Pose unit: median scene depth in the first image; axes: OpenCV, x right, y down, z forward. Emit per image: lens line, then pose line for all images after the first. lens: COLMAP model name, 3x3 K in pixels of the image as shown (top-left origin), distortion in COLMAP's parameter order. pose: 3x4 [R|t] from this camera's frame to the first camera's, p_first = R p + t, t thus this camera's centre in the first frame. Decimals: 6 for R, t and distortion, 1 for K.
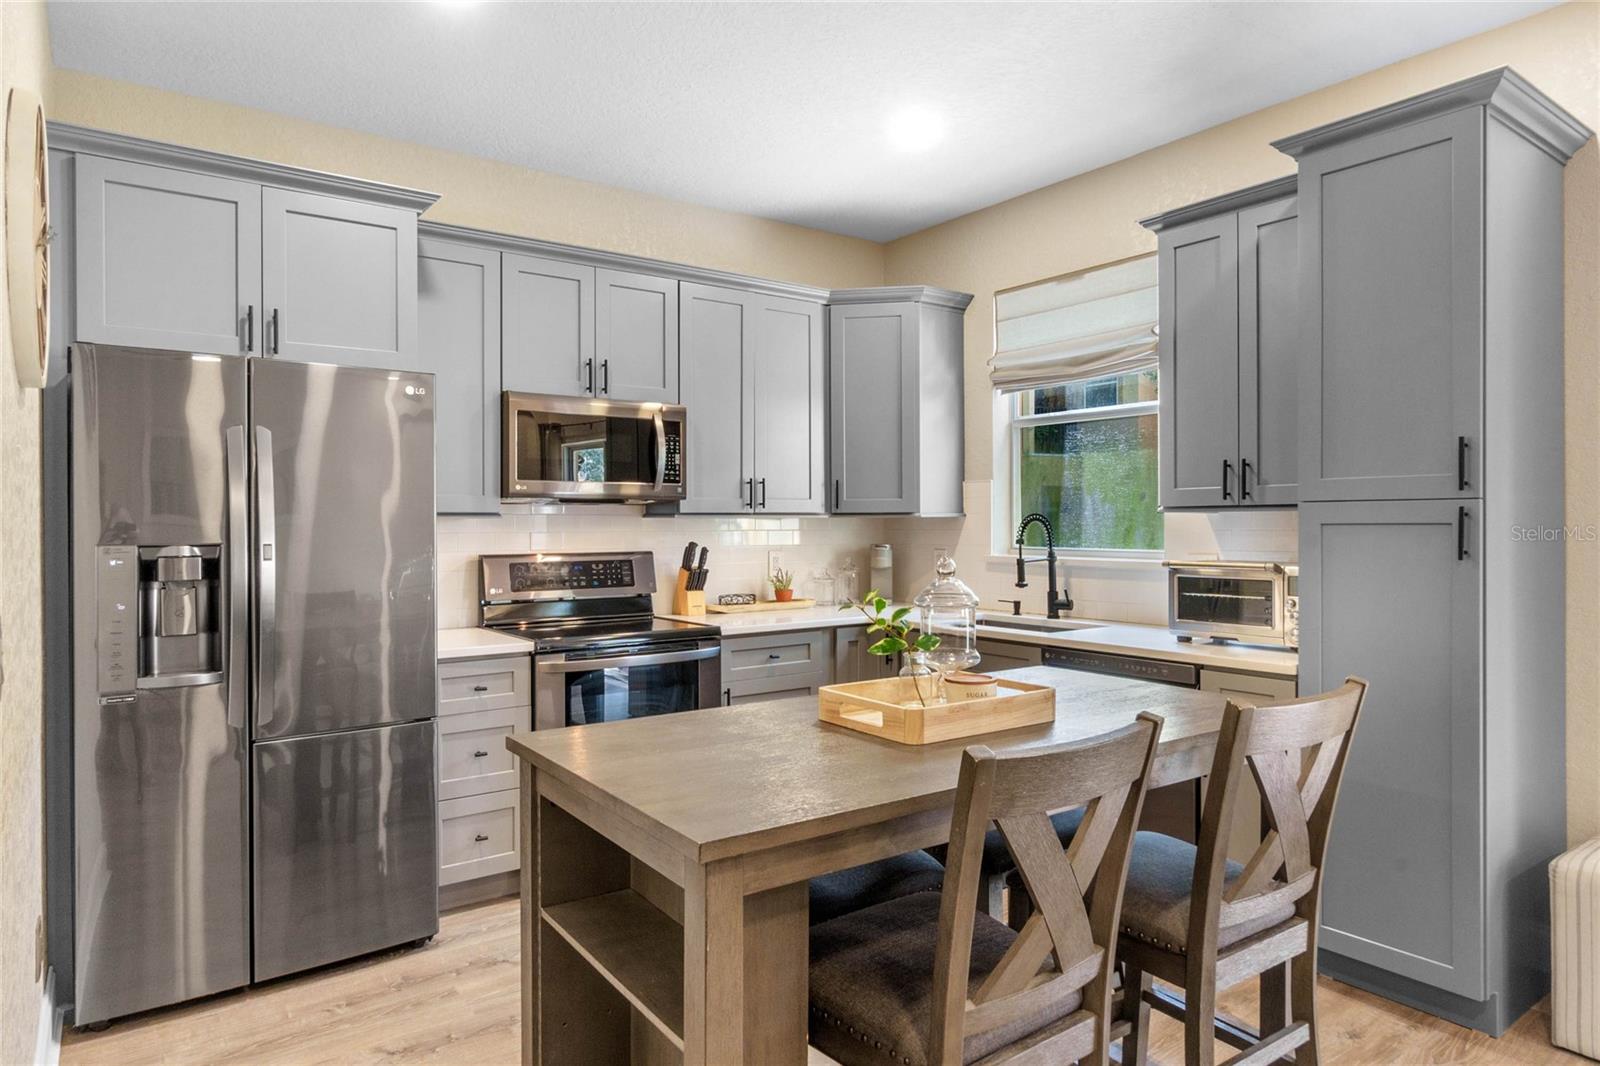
lens RADIAL K [[949.4, 0, 800.2], [0, 949.4, 522.4], [0, 0, 1]] dist [0.002152, 0.000577]
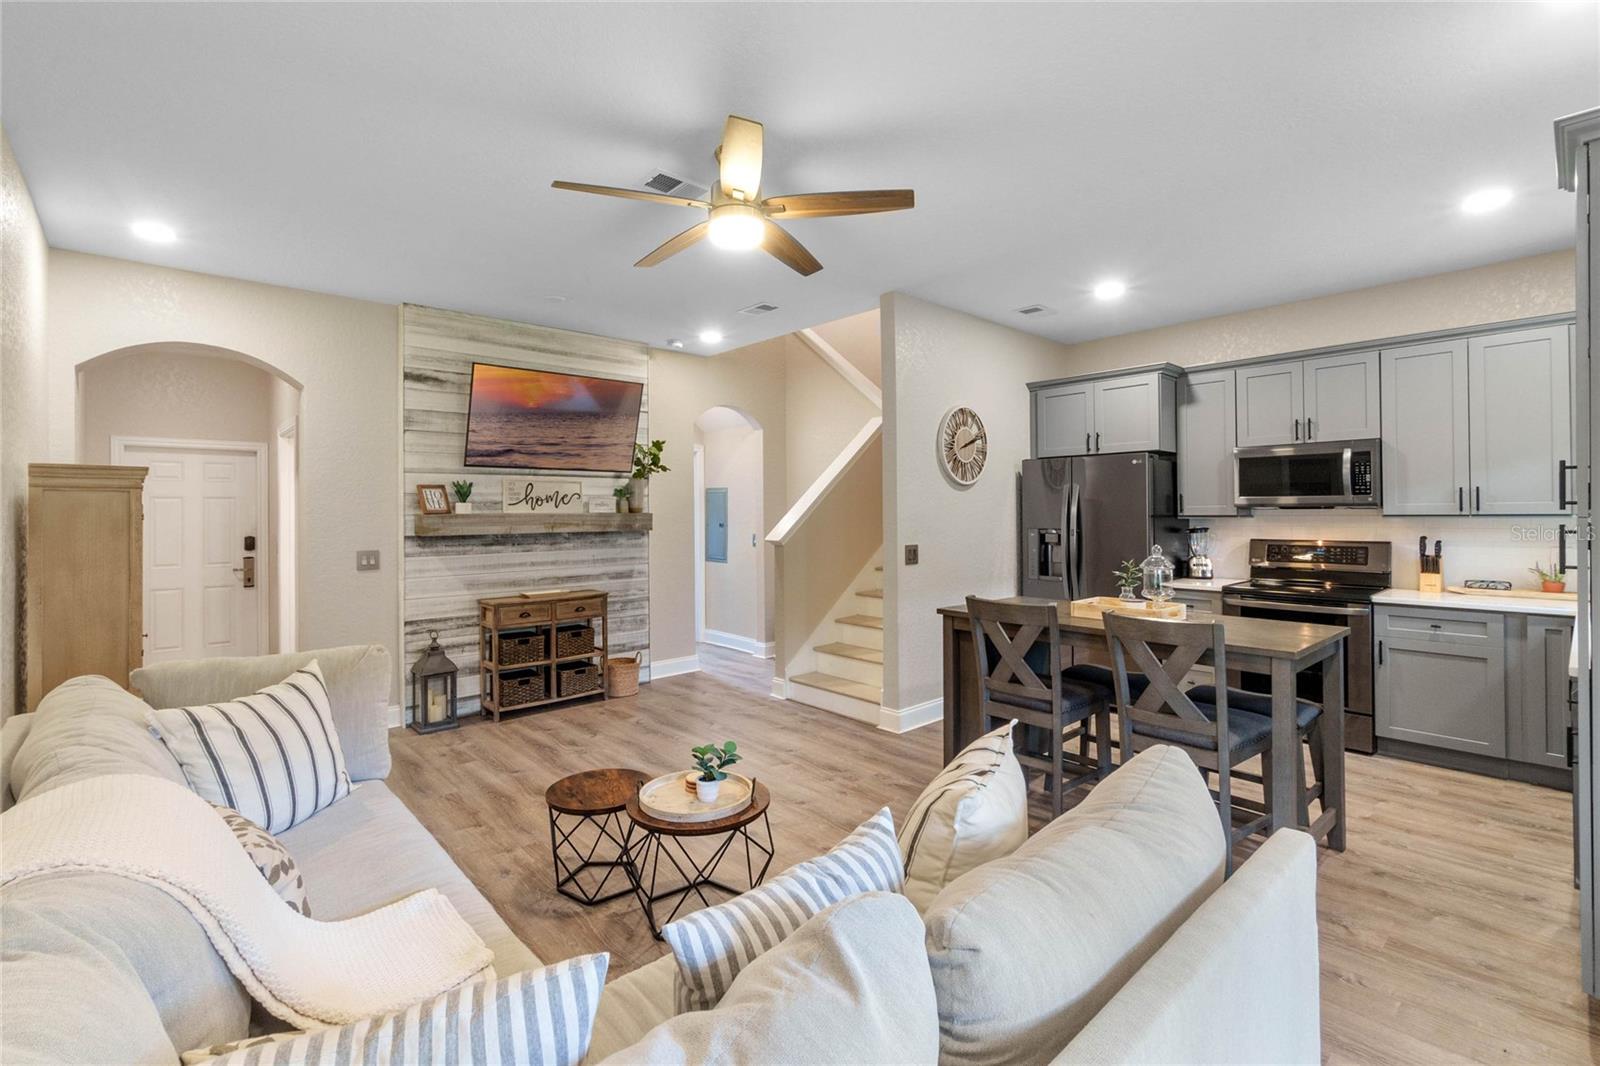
lens RADIAL K [[716.9, 0, 802.2], [0, 716.9, 509.0], [0, 0, 1]] dist [-0.000583, -0.000053]
pose [[0.113905, 0.000436, -0.993492, 0.846107], [0.002390, 0.999997, 0.000713, -0.022133], [0.993489, -0.002456, 0.113903, 0.028859]]
